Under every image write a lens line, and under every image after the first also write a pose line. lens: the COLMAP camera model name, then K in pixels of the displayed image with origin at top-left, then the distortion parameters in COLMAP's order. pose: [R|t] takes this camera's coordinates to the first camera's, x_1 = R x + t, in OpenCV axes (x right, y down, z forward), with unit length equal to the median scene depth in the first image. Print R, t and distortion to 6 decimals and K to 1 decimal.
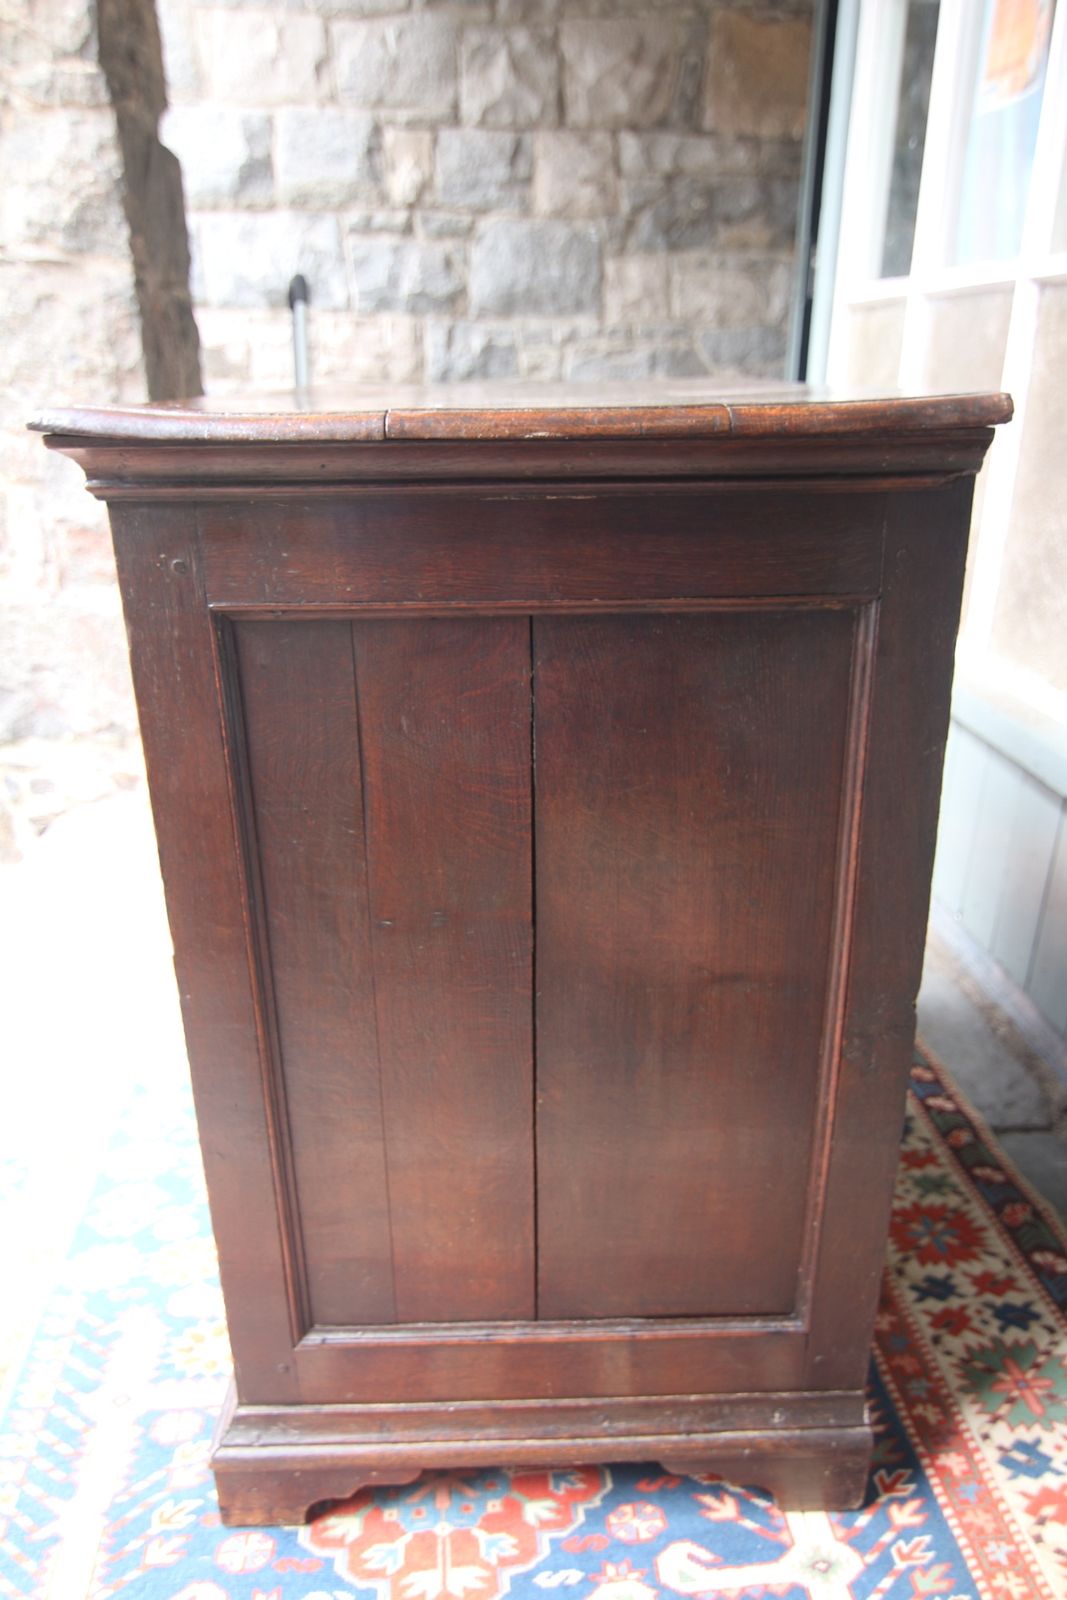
lens RADIAL K [[1139.2, 0, 549.6], [0, 1139.2, 810.5], [0, 0, 1]] dist [-0.002177, -0.019132]
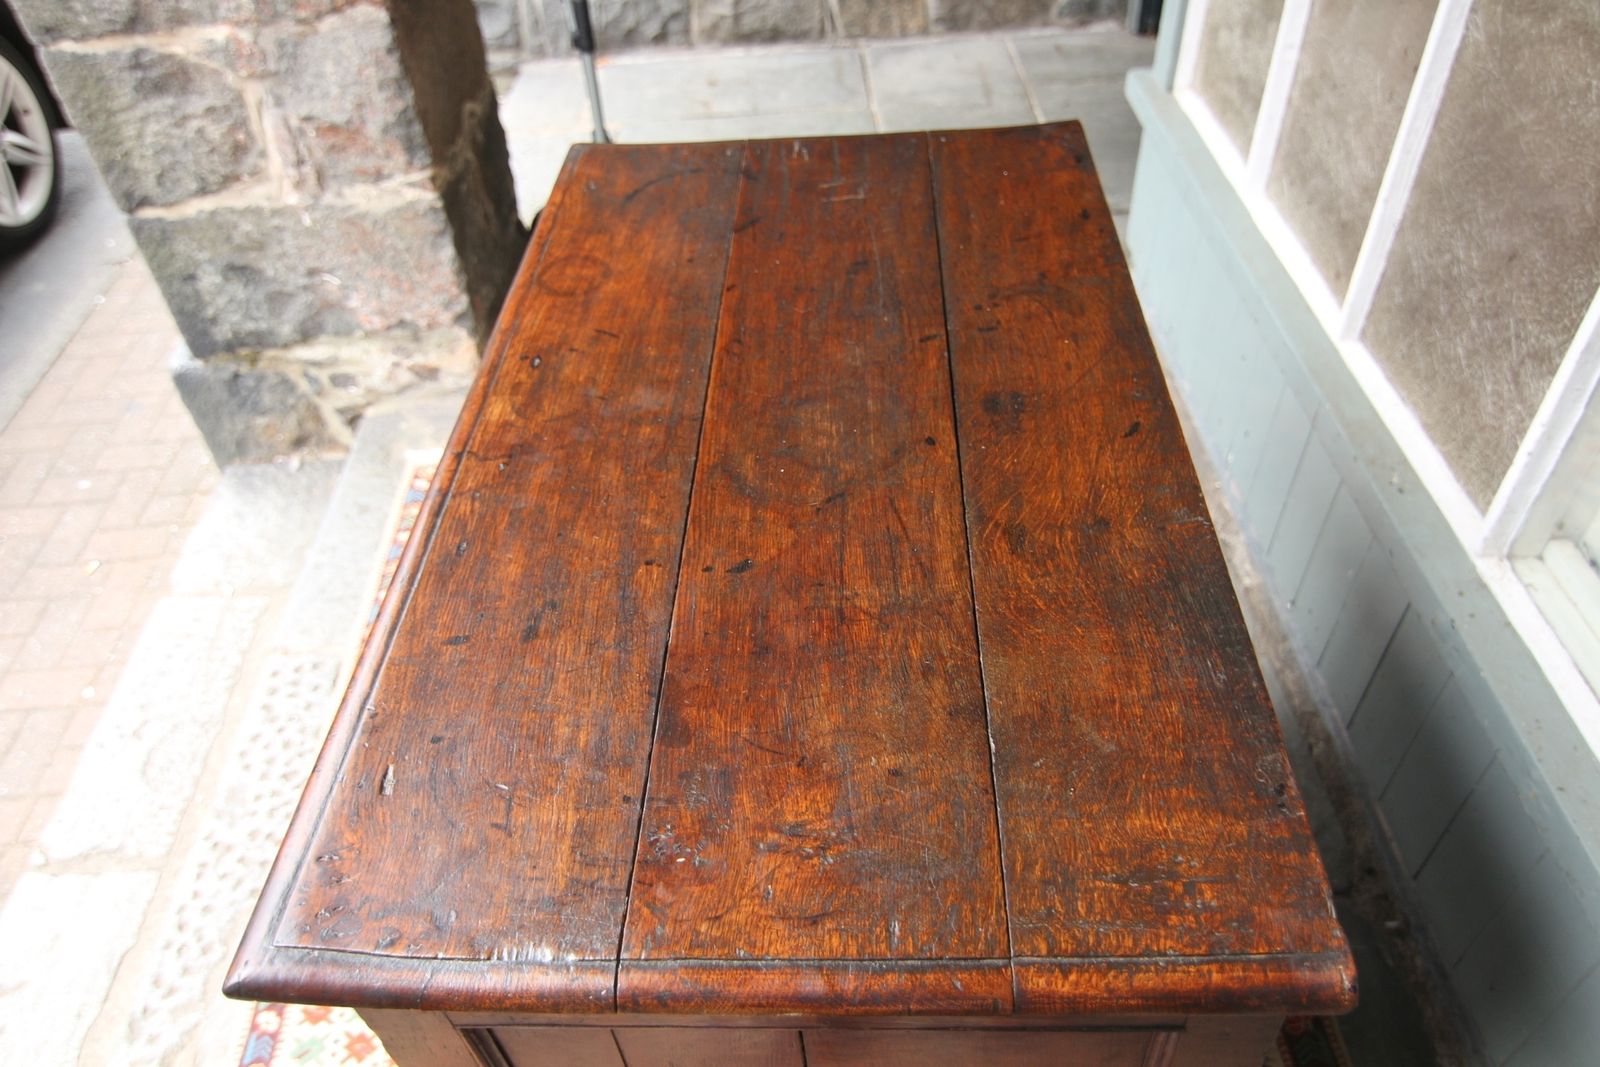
lens RADIAL K [[1139.2, 0, 810.8], [0, 1139.2, 517.1], [0, 0, 1]] dist [-0.002177, -0.019132]
pose [[0.997509, -0.009253, -0.069936, 0.019097], [0.034468, 0.928899, 0.368726, -0.276105], [0.061552, -0.370217, 0.926904, 0.091321]]
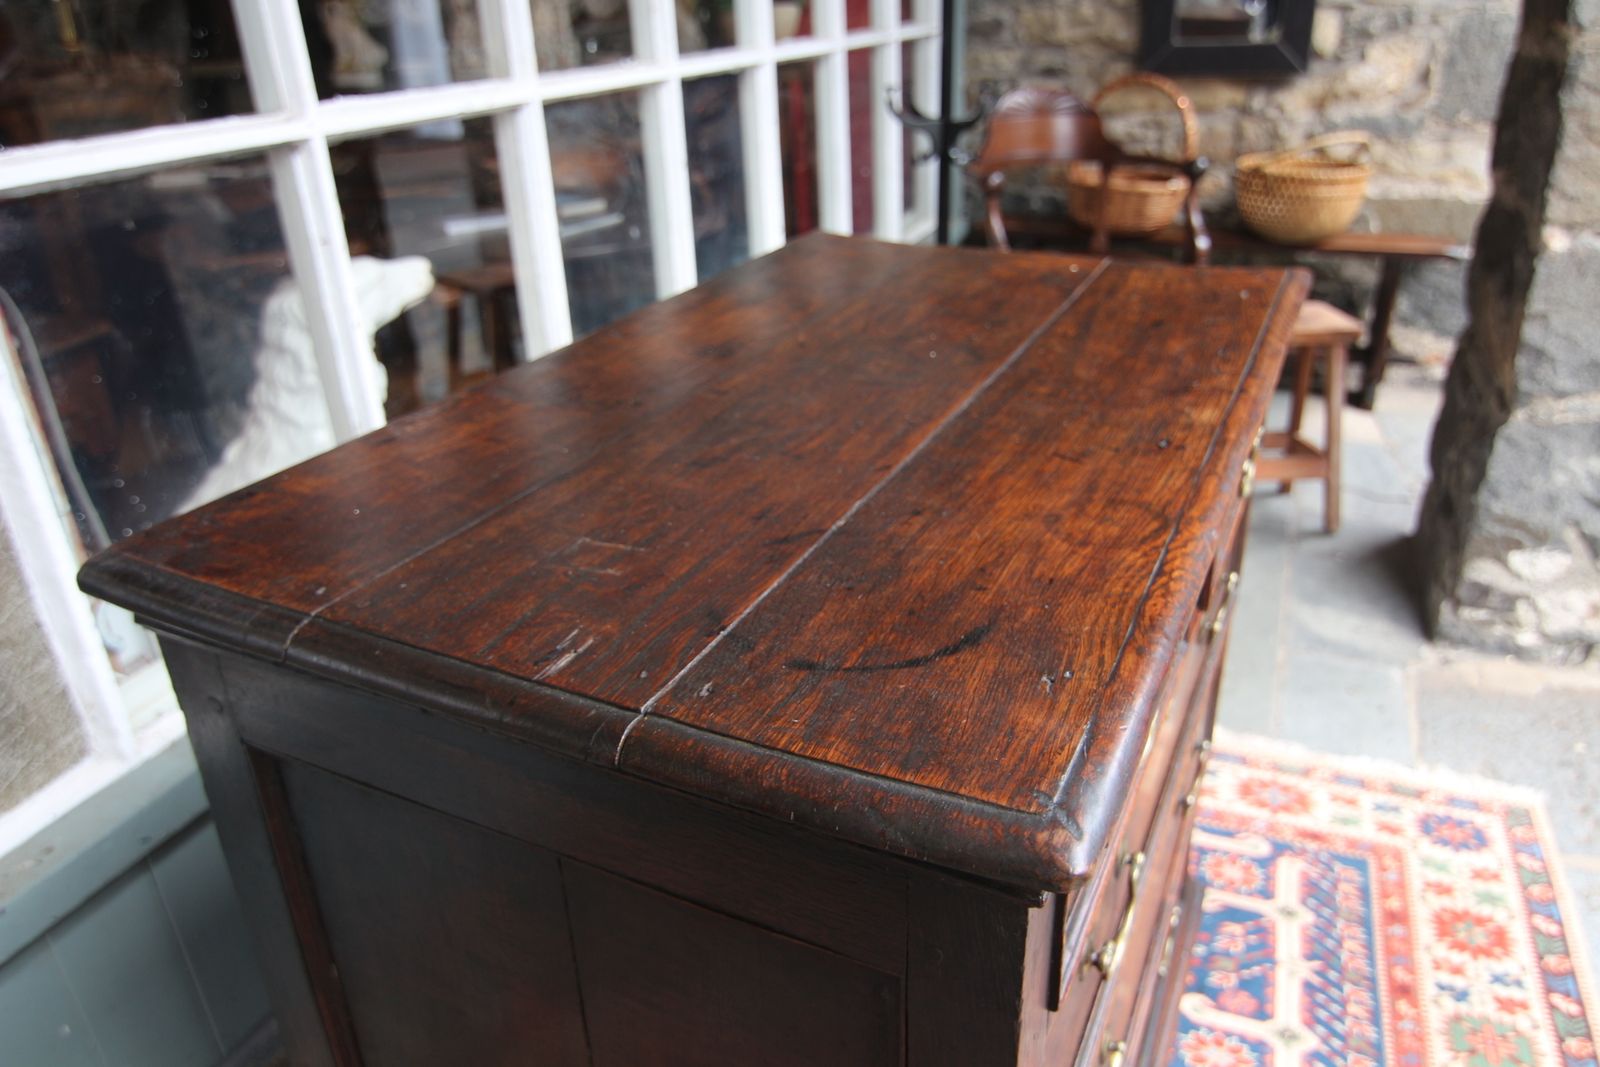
lens RADIAL K [[1139.2, 0, 810.8], [0, 1139.2, 517.1], [0, 0, 1]] dist [-0.002177, -0.019132]
pose [[-0.893835, -0.165867, 0.416590, -0.157043], [0.194203, 0.694205, 0.693084, -0.409452], [-0.404158, 0.700406, -0.588292, 0.733922]]
